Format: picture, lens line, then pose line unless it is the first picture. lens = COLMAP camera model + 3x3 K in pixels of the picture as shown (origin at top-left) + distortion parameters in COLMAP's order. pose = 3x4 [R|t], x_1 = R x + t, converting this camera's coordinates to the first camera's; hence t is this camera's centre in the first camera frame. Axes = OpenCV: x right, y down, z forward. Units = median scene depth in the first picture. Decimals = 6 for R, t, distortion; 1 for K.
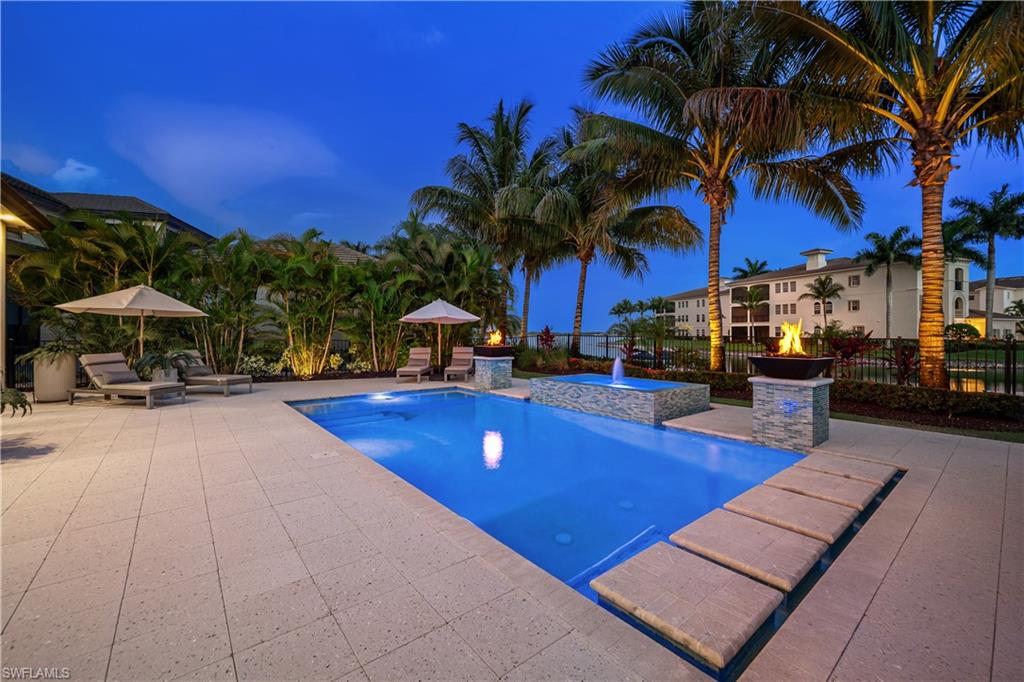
lens RADIAL K [[411.4, 0, 508.0], [0, 411.4, 334.5], [0, 0, 1]] dist [-0.000492, -0.000168]
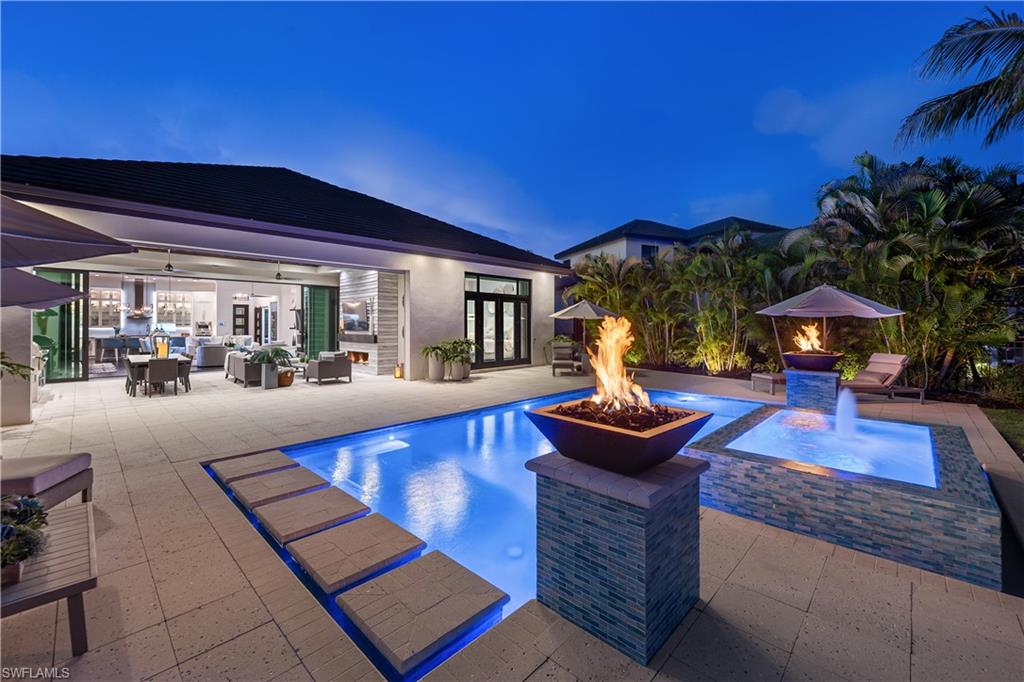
lens RADIAL K [[411.4, 0, 508.0], [0, 411.4, 334.5], [0, 0, 1]] dist [-0.000492, -0.000168]
pose [[0.123137, 0.017825, -0.992230, 0.477529], [0.006663, 0.999801, 0.018788, -0.015802], [0.992367, -0.008924, 0.122994, 0.361837]]
